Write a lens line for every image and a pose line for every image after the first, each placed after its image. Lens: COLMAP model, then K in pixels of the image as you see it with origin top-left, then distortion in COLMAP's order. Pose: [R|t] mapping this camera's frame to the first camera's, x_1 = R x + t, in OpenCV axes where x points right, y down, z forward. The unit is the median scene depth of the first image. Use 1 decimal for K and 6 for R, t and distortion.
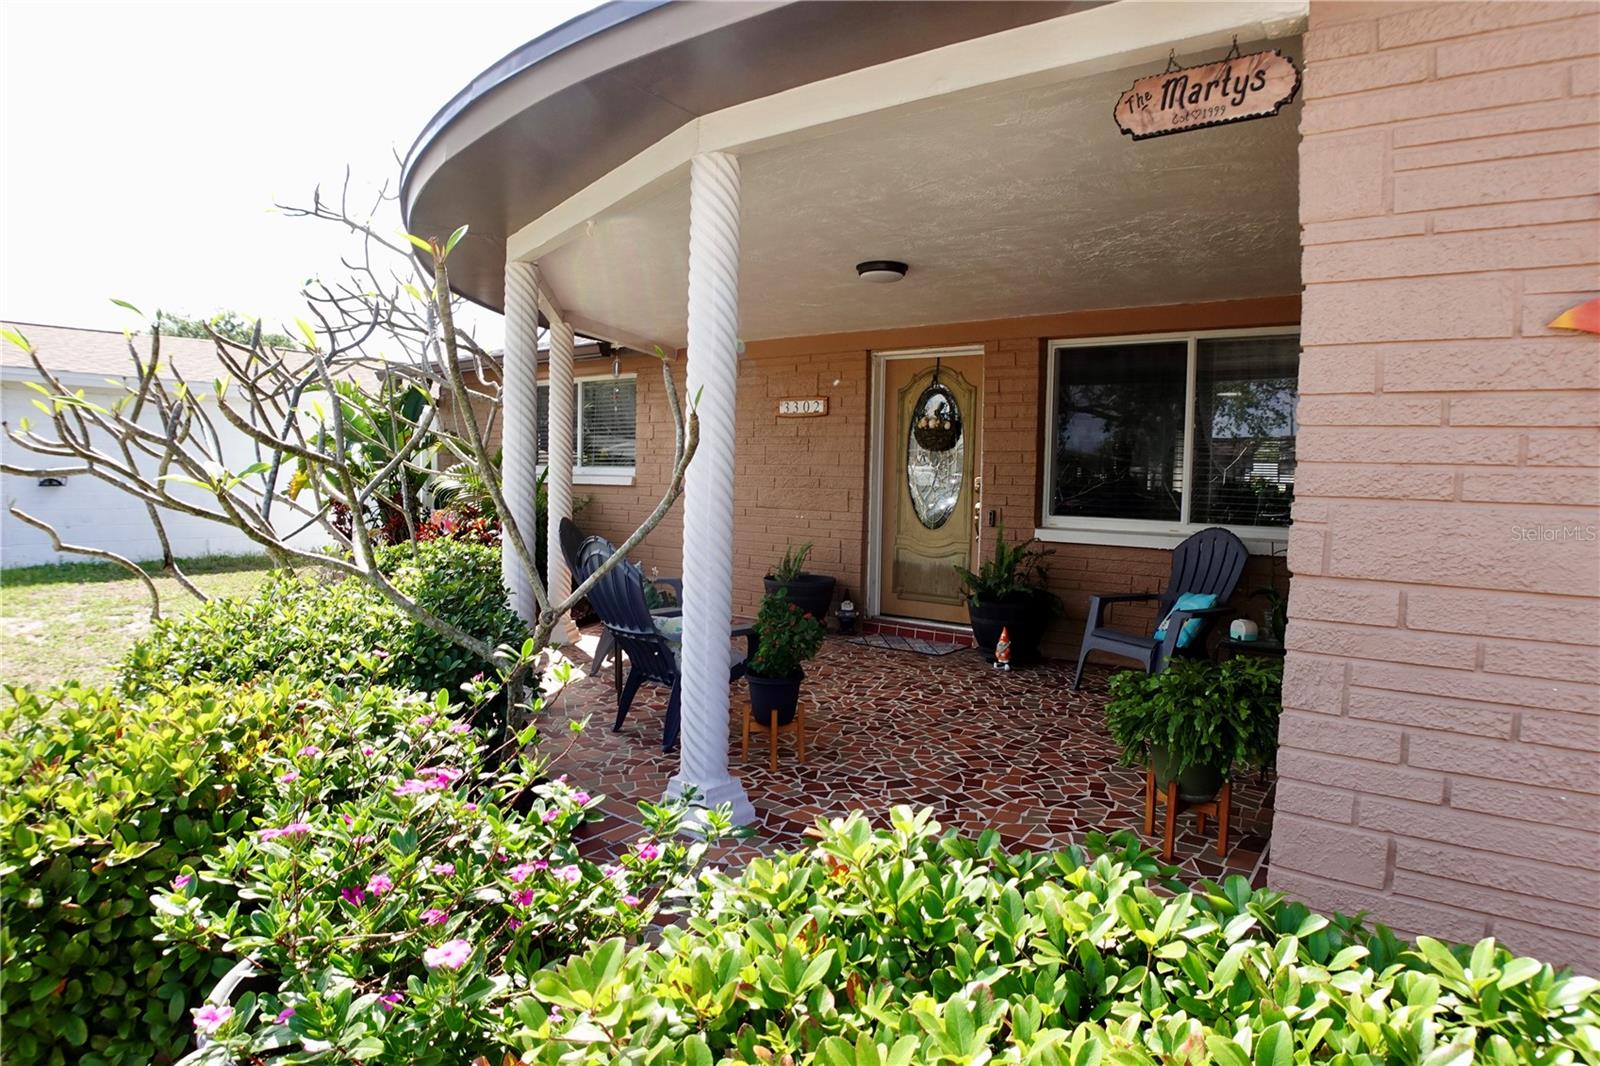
lens RADIAL K [[963.7, 0, 807.7], [0, 963.7, 529.2], [0, 0, 1]] dist [-0.084671, -0.000724]
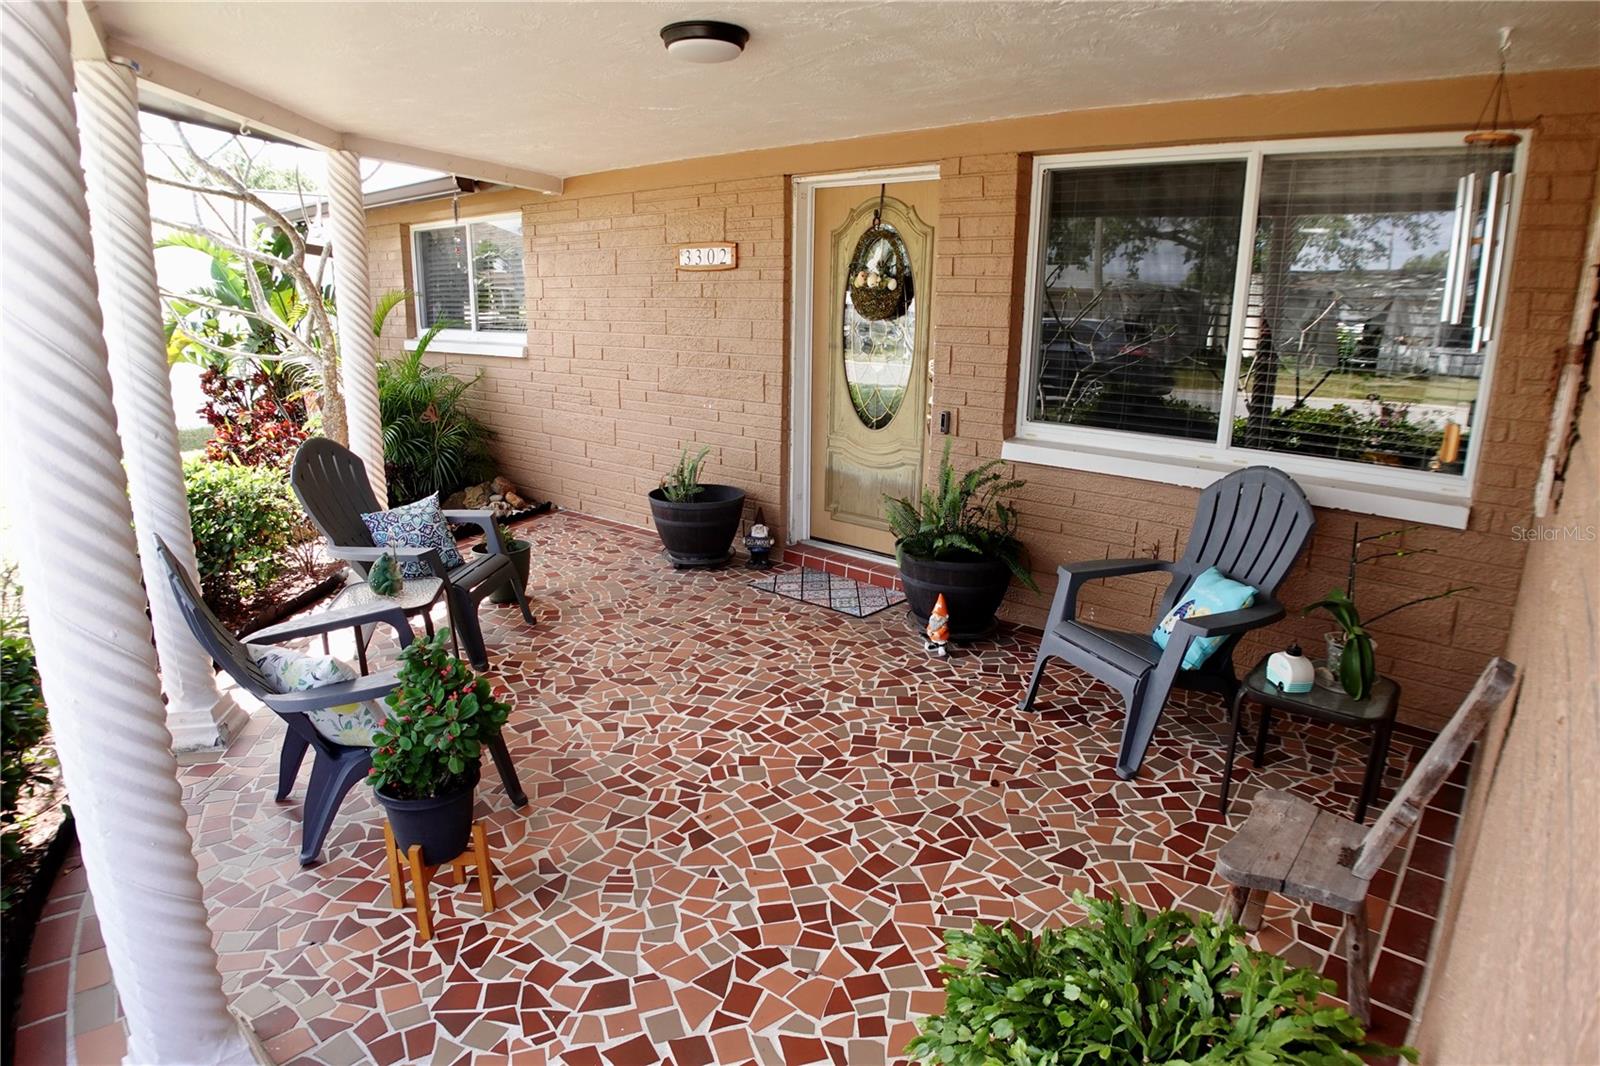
lens RADIAL K [[963.7, 0, 794.1], [0, 963.7, 535.6], [0, 0, 1]] dist [-0.084671, -0.000724]
pose [[0.996609, 0.013534, -0.081165, 0.141955], [0.001549, 0.983120, 0.182955, -0.059600], [0.082271, -0.182460, 0.979765, 0.295855]]
